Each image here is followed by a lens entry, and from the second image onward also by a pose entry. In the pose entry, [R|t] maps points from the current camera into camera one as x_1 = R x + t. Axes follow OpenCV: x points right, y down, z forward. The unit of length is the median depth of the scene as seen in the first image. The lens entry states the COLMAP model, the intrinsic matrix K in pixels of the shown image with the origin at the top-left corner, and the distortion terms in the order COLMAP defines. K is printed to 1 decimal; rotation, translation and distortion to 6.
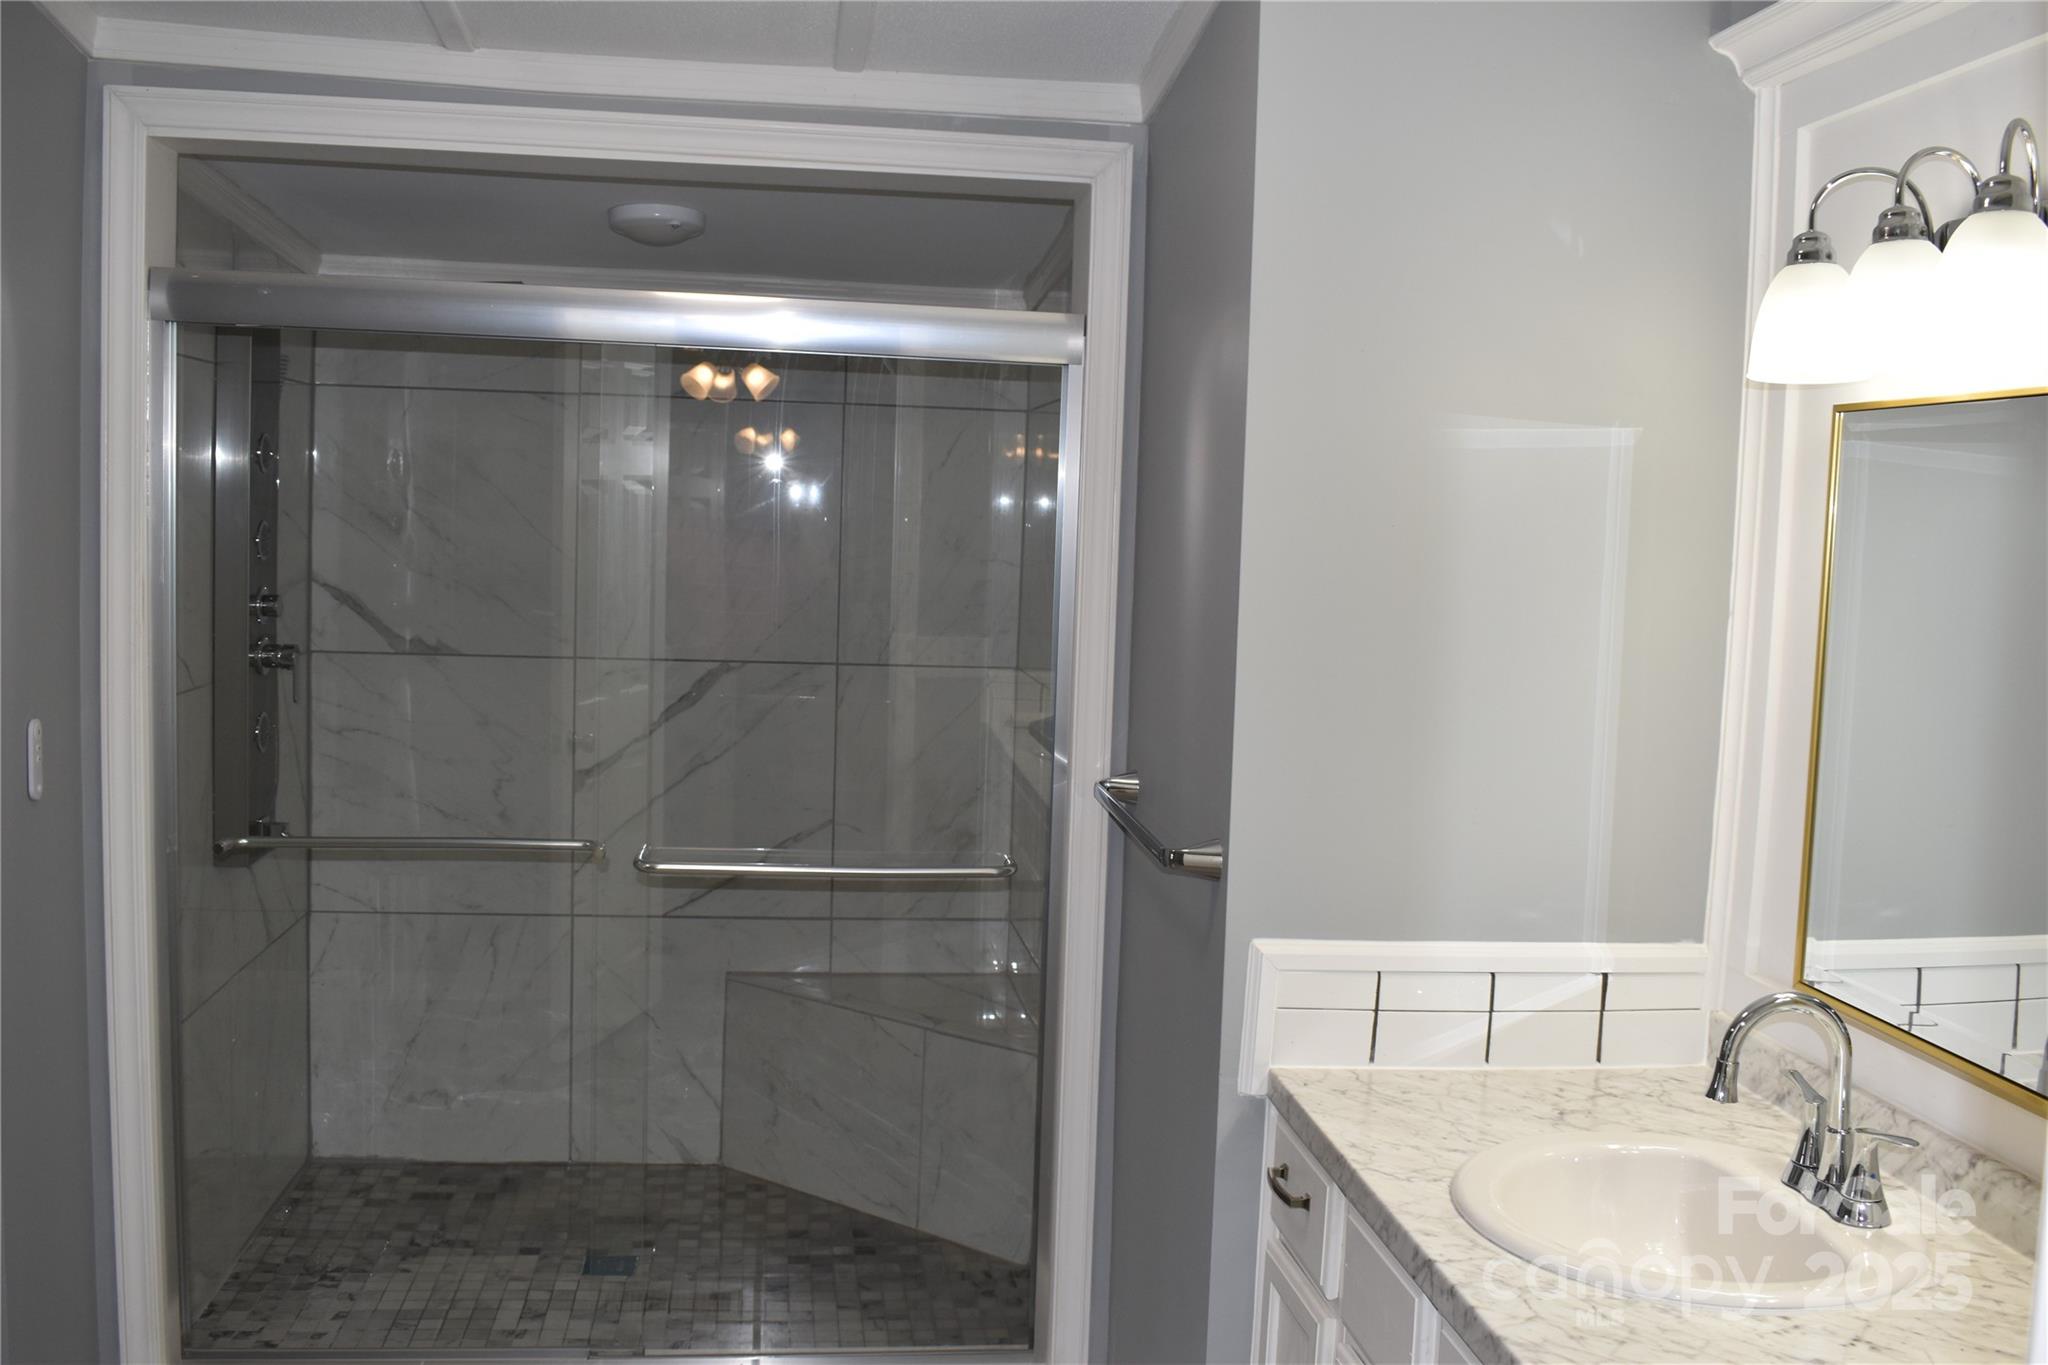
lens RADIAL K [[1871.8, 0, 1026.2], [0, 1871.8, 683.1], [0, 0, 1]] dist [-0.076834, 0.000000]
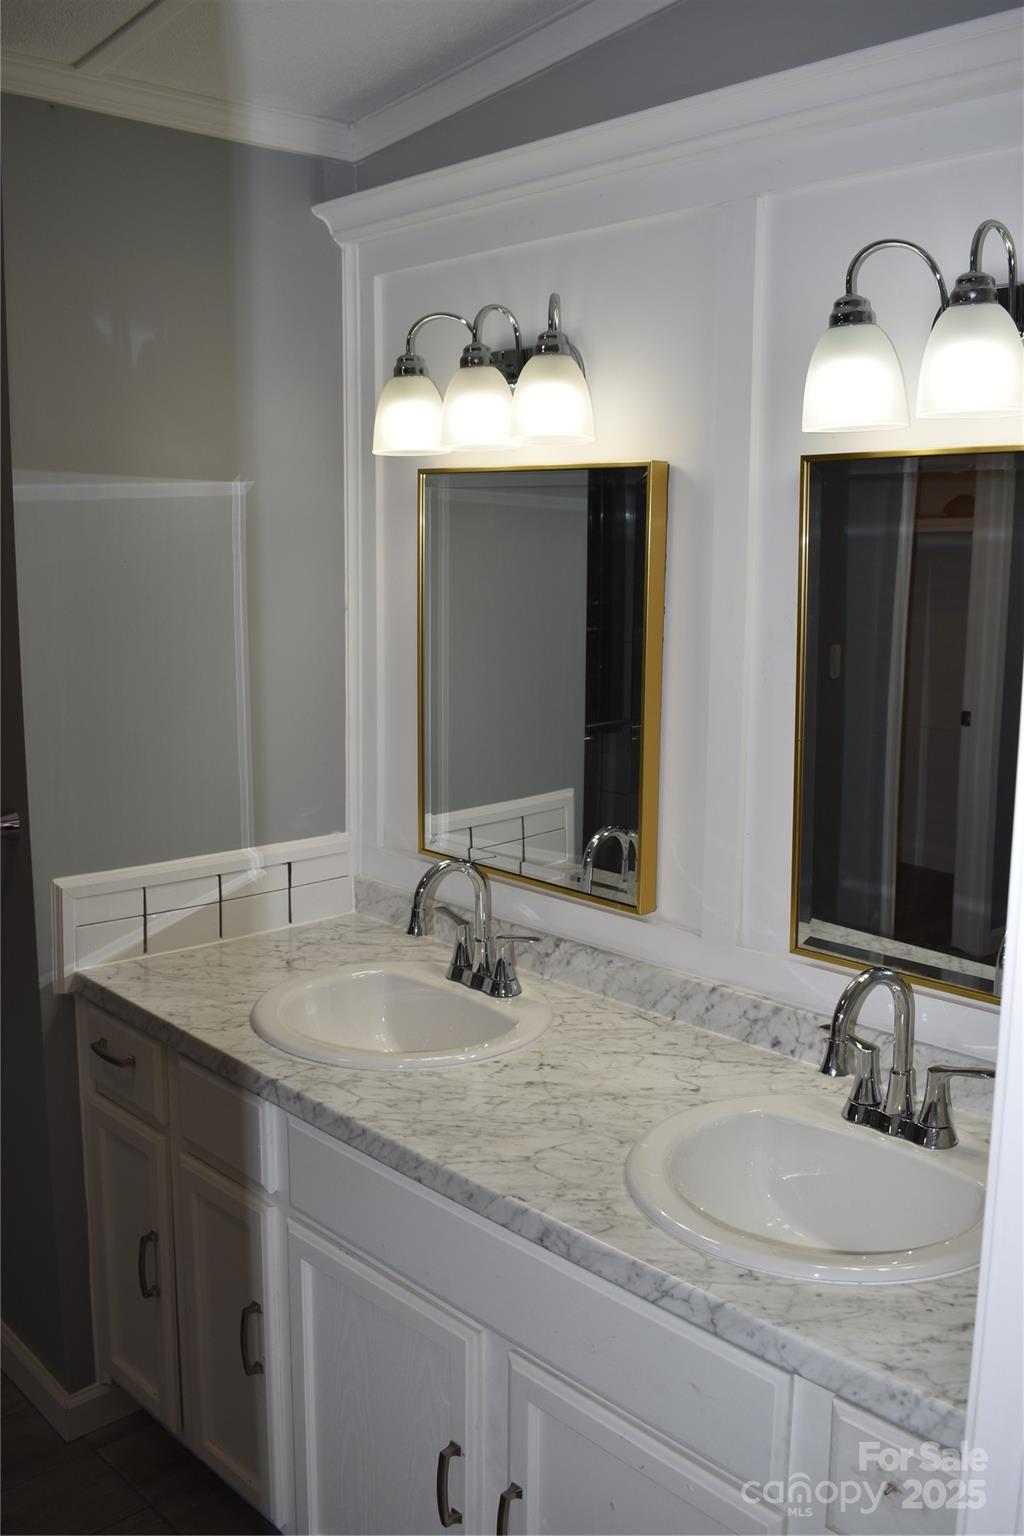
lens RADIAL K [[1403.9, 0, 512.3], [0, 1403.9, 766.6], [0, 0, 1]] dist [-0.076834, 0.000000]
pose [[0.812119, -0.123993, 0.570166, -0.195983], [0.068814, 0.990694, 0.117429, -0.042000], [-0.579420, -0.056131, 0.813094, 0.011109]]
